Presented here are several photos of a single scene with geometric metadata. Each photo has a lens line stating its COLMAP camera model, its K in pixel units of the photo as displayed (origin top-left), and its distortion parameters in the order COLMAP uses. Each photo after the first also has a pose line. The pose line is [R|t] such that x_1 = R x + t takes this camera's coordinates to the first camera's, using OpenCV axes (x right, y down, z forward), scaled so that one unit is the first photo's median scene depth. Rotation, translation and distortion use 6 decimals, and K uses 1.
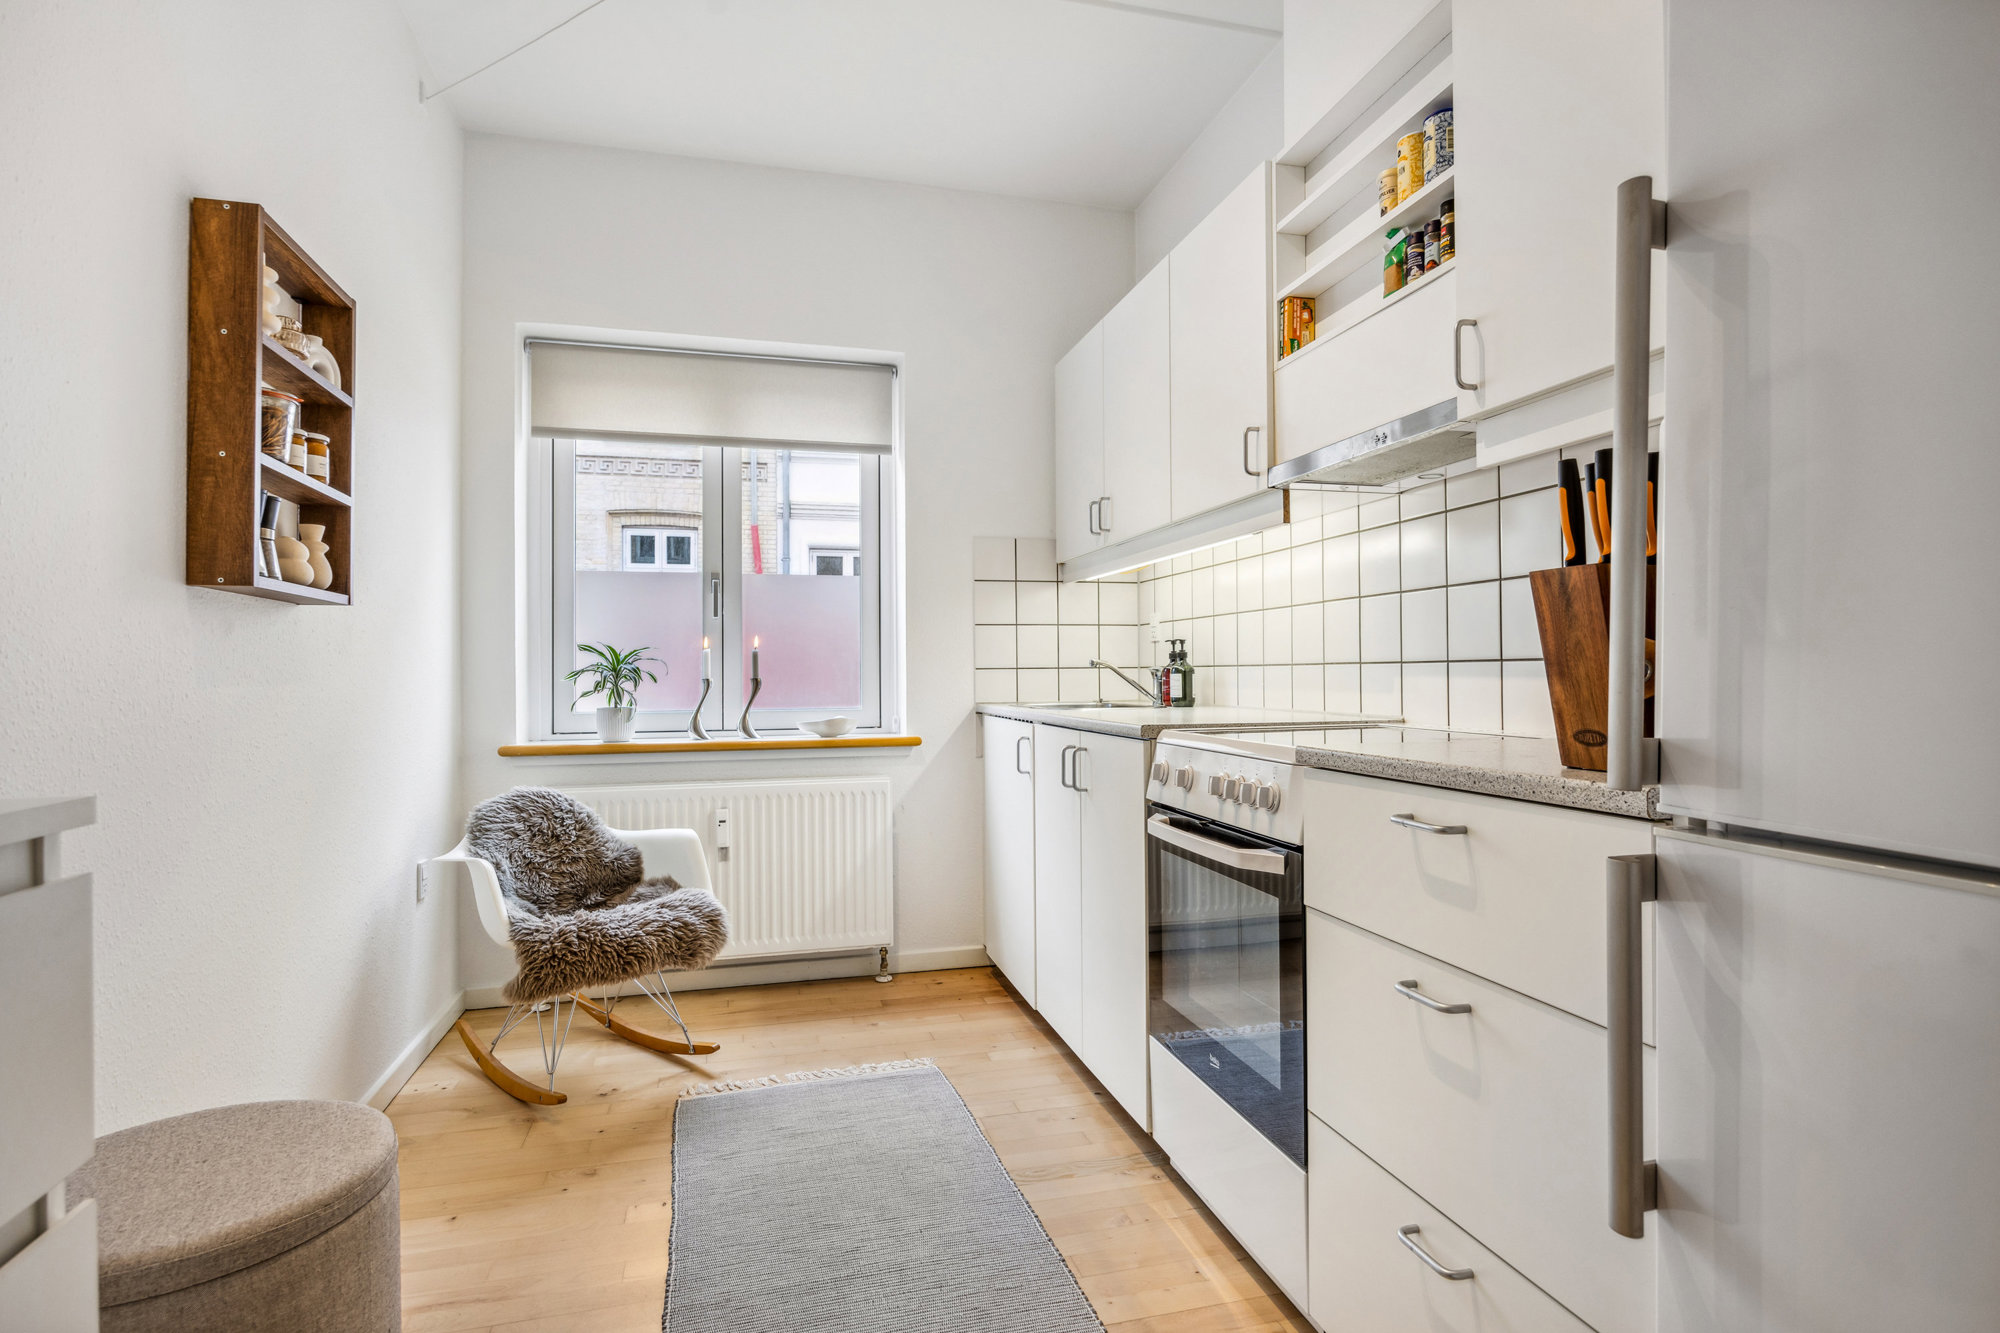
lens RADIAL K [[1016.2, 0, 1003.4], [0, 1016.2, 658.6], [0, 0, 1]] dist [-0.013448, 0.001529]
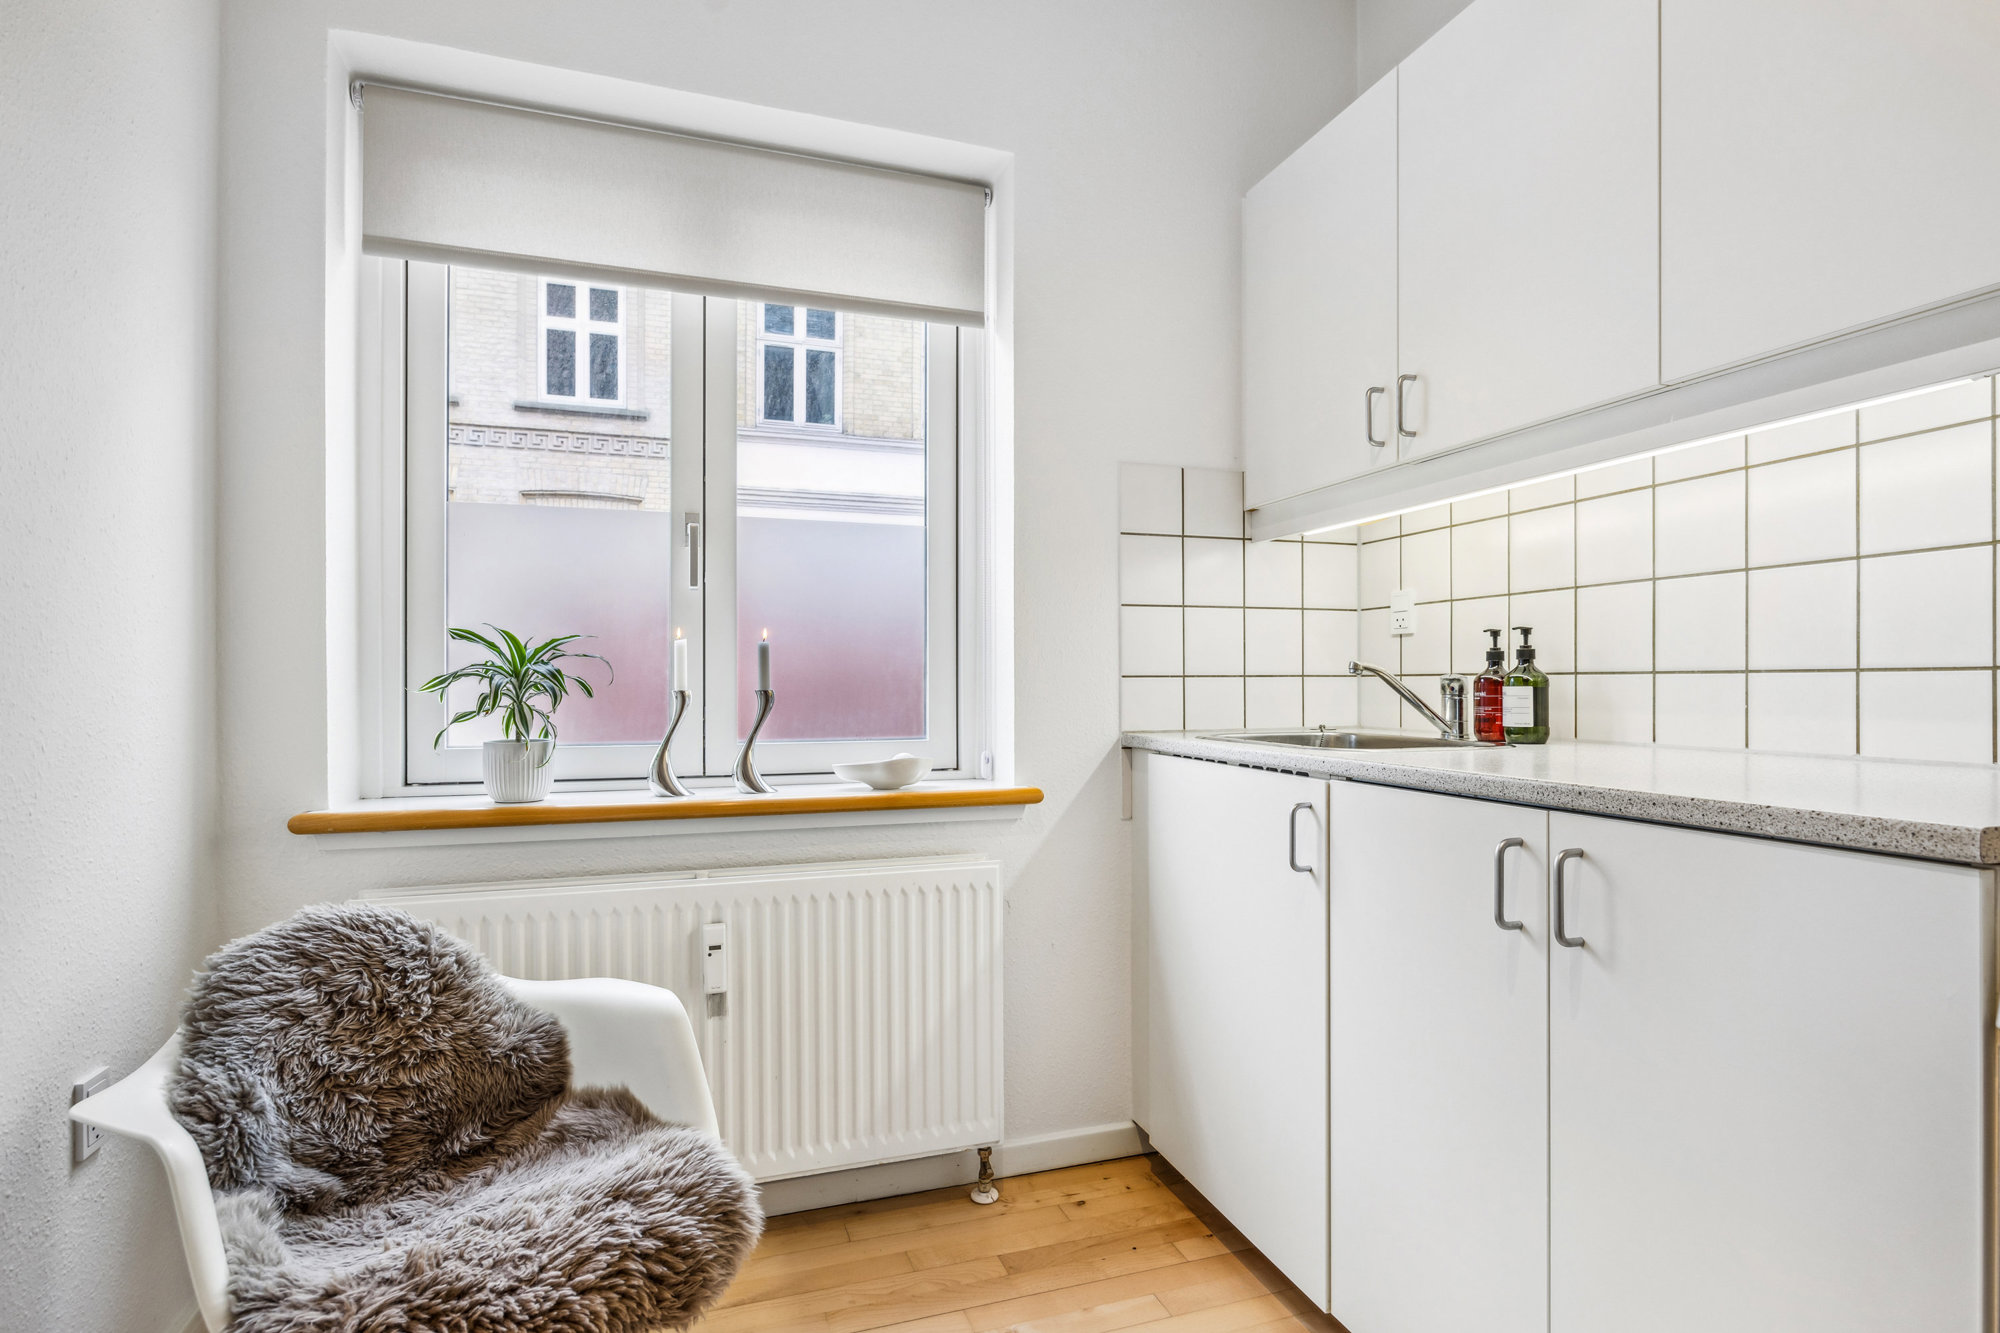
lens RADIAL K [[1016.2, 0, 1005.5], [0, 1016.2, 682.7], [0, 0, 1]] dist [-0.013448, 0.001529]
pose [[0.997406, 0.005611, 0.071756, -0.157393], [-0.006549, 0.999896, 0.012851, 0.007151], [-0.071676, -0.013288, 0.997339, 0.432439]]
